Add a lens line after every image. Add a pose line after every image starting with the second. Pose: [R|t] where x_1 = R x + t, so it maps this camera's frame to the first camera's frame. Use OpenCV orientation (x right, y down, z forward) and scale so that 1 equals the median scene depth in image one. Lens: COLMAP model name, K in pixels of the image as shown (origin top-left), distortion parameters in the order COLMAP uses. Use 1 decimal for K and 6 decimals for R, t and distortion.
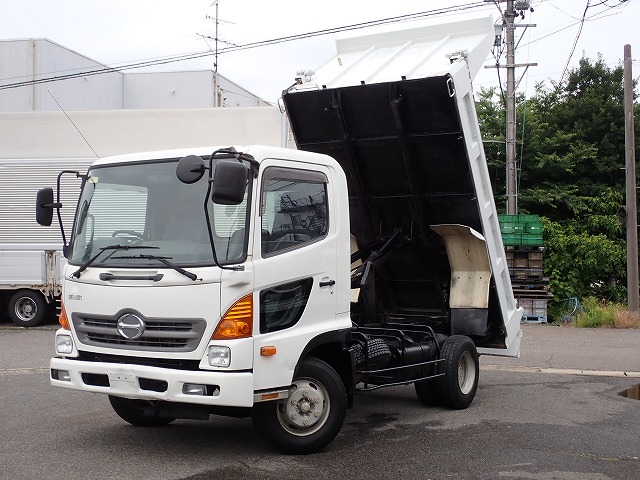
lens RADIAL K [[1002.3, 0, 320.0], [0, 1002.3, 240.0], [0, 0, 1]] dist [0.102371, -0.022390]
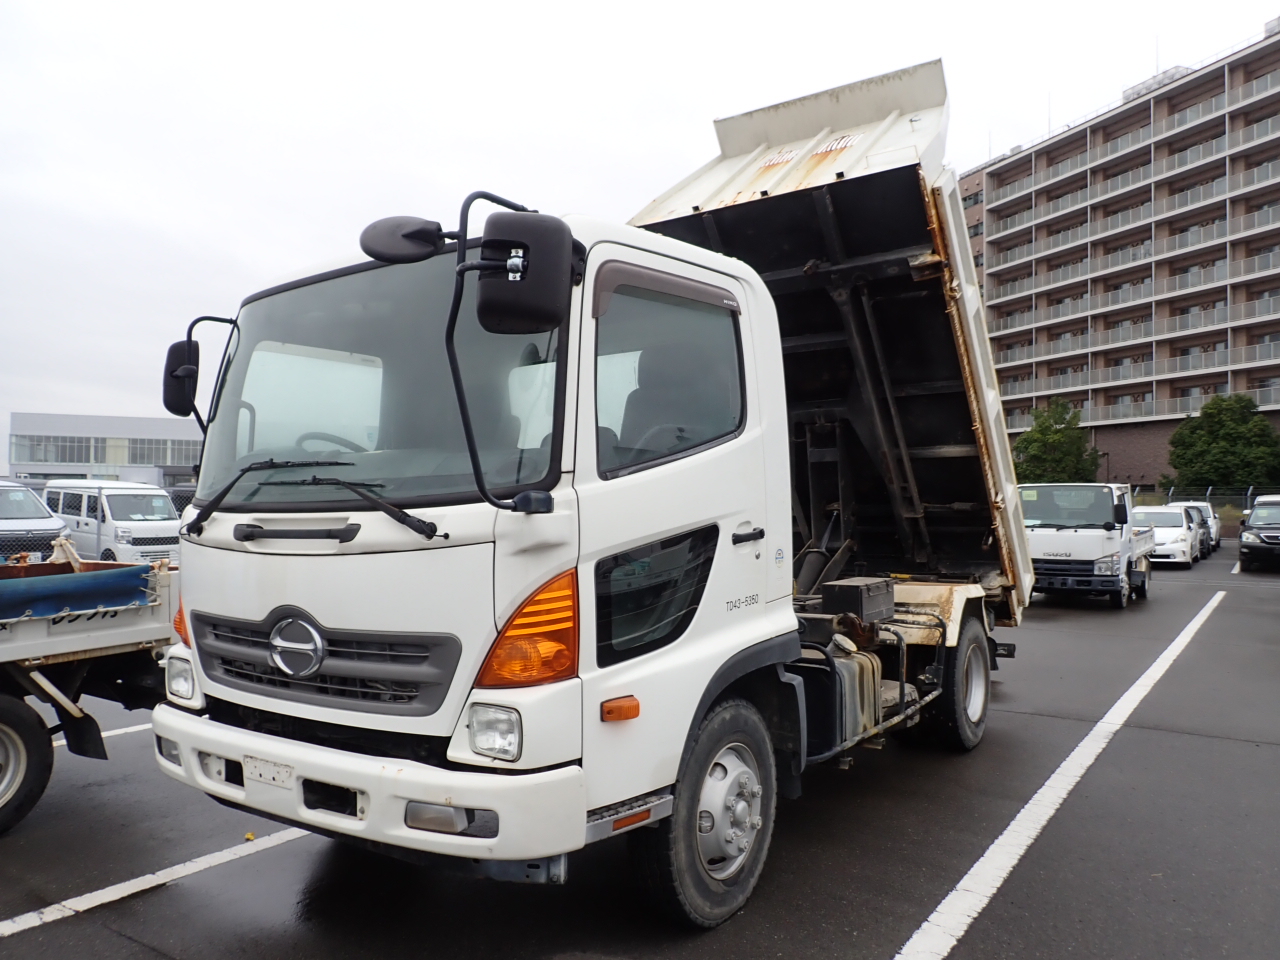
lens RADIAL K [[956.6, 0, 640.0], [0, 956.6, 480.0], [0, 0, 1]] dist [-0.001480, -0.001139]
pose [[0.999320, -0.023557, -0.028364, -0.030124], [0.023453, 0.999717, -0.004003, 0.020183], [0.028451, 0.003335, 0.999590, 0.610143]]
